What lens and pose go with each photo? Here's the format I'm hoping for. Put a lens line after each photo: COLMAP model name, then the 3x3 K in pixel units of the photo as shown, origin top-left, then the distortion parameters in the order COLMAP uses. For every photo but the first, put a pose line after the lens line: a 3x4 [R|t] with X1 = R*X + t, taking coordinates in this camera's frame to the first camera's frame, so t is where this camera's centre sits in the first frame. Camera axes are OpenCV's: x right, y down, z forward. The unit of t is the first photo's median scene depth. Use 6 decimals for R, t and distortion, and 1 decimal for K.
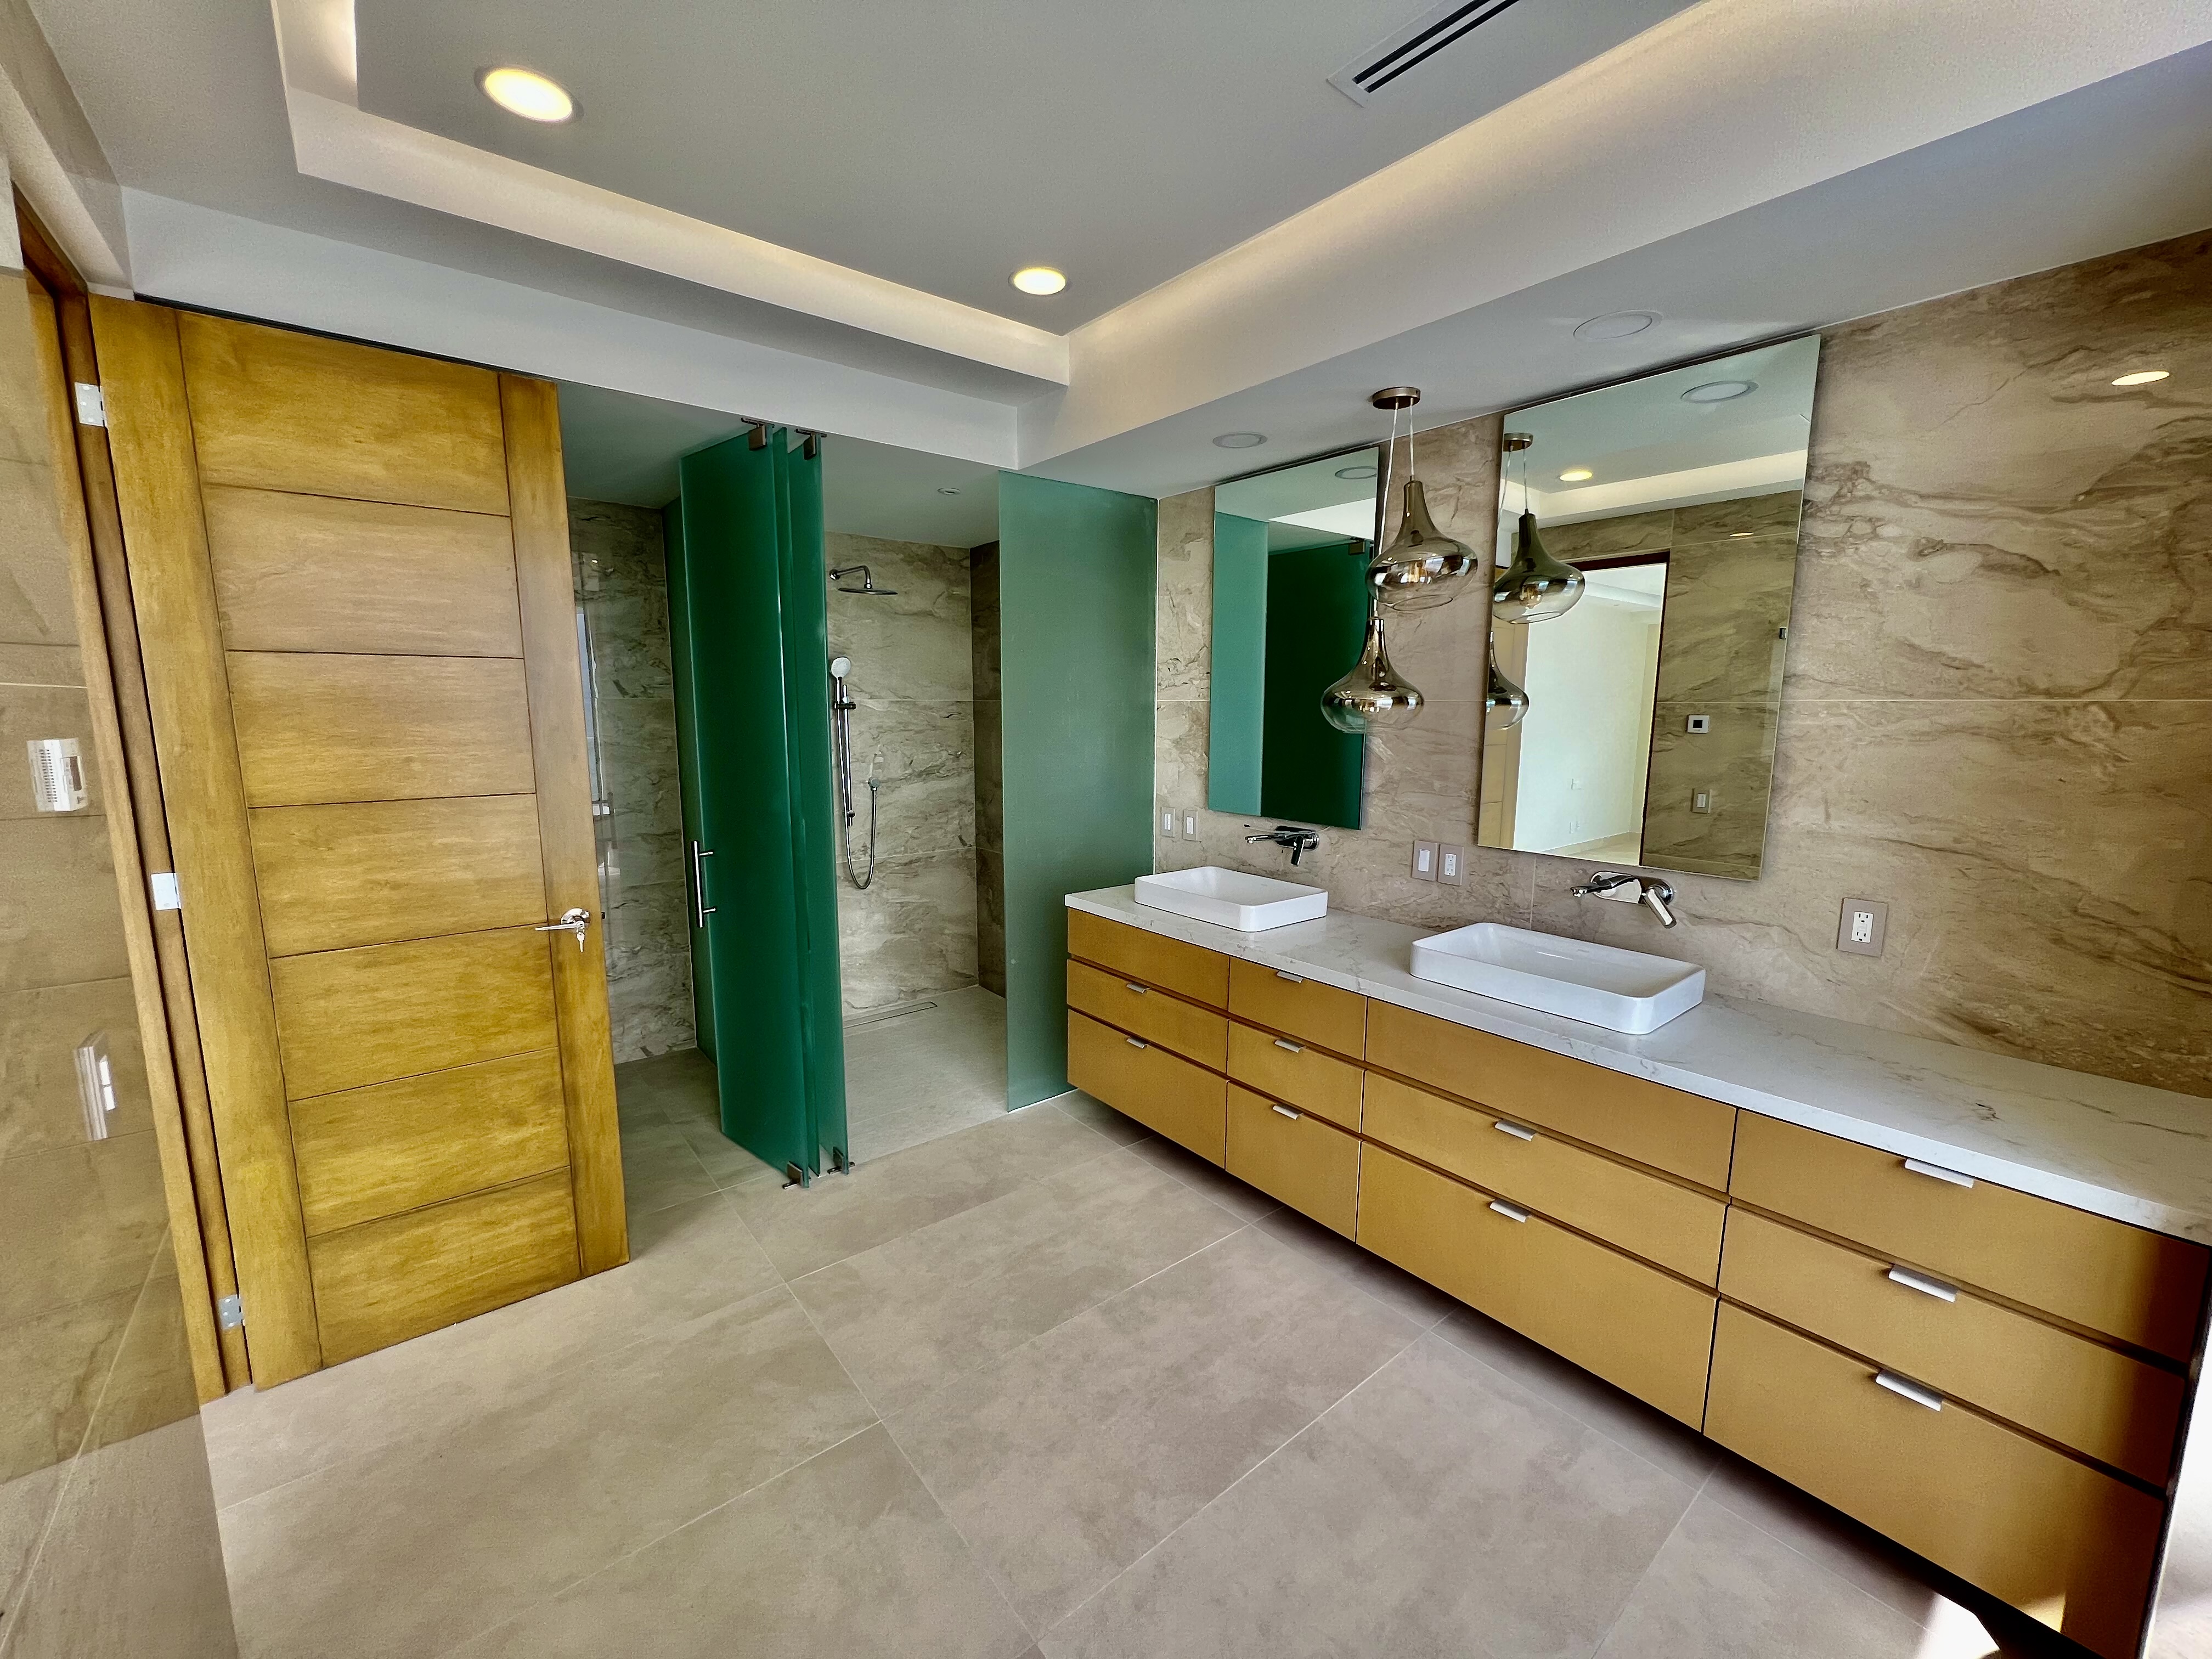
lens RADIAL K [[890.3, 0, 1112.1], [0, 890.3, 833.6], [0, 0, 1]] dist [-0.002898, 0.001650]
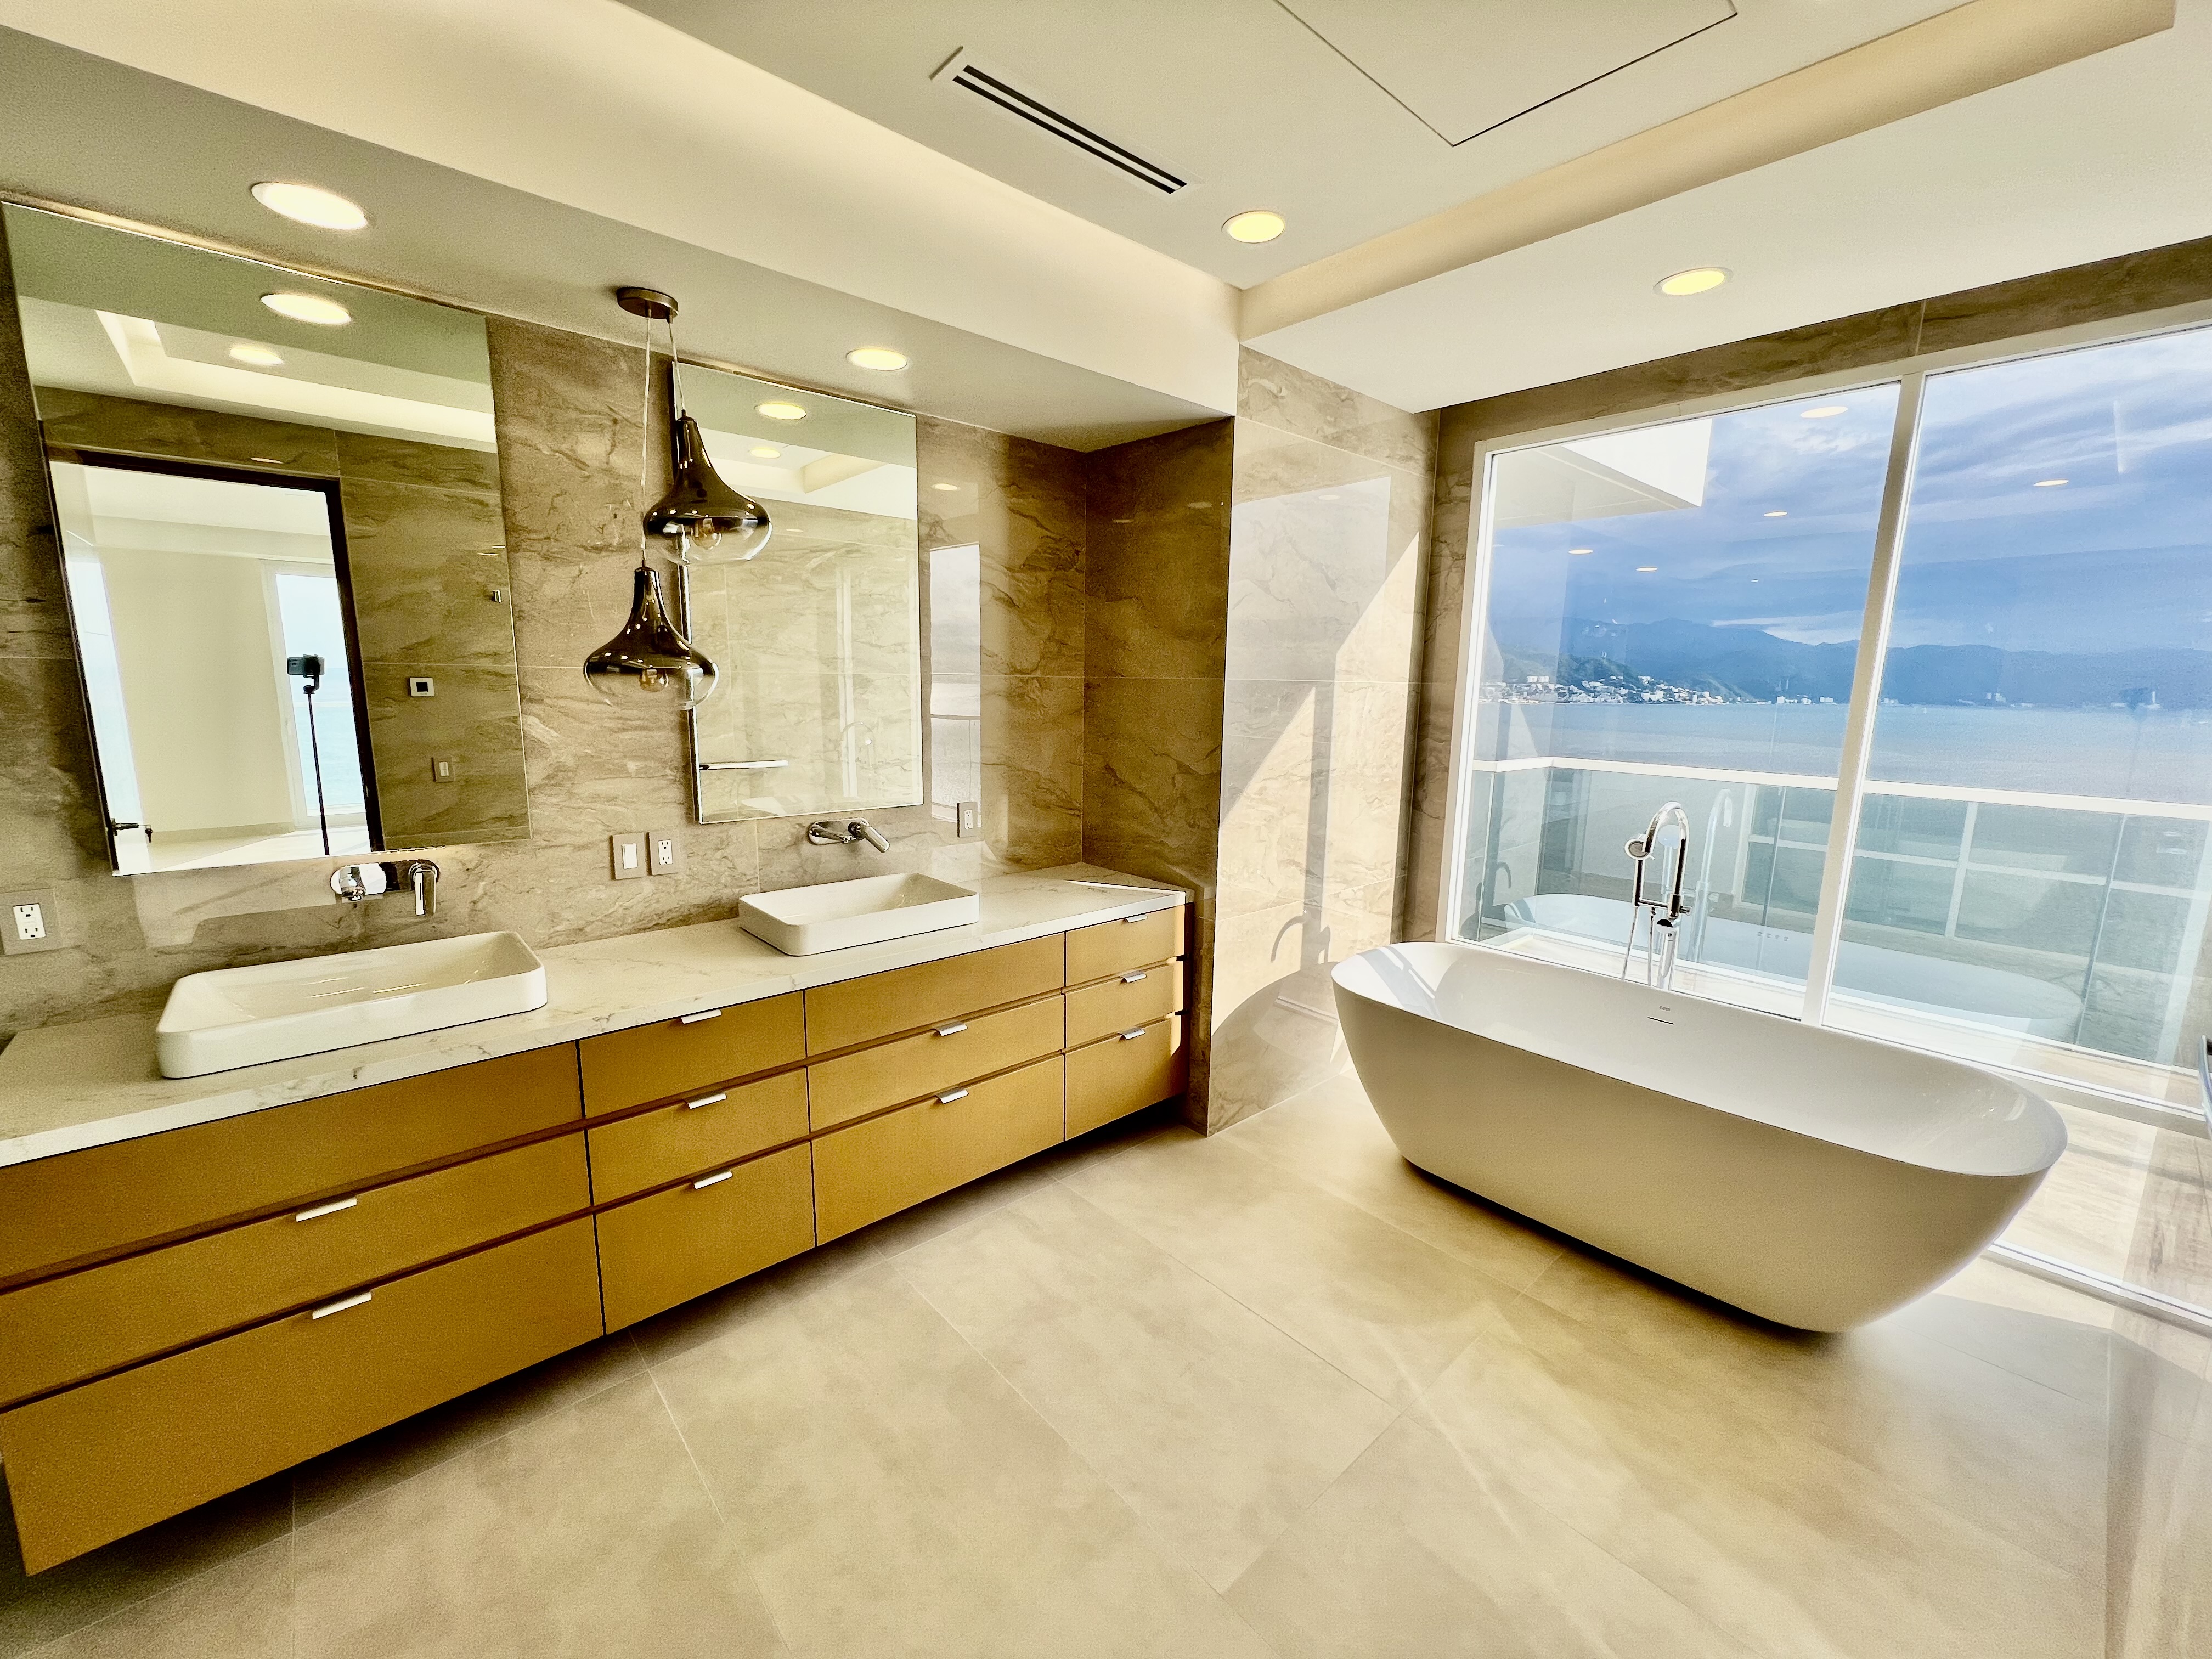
lens RADIAL K [[890.3, 0, 1114.1], [0, 890.3, 833.2], [0, 0, 1]] dist [-0.002898, 0.001650]
pose [[-0.046440, -0.177263, 0.983067, -0.552699], [0.124552, 0.975422, 0.181768, -0.096547], [-0.991126, 0.130885, -0.023220, 0.602058]]
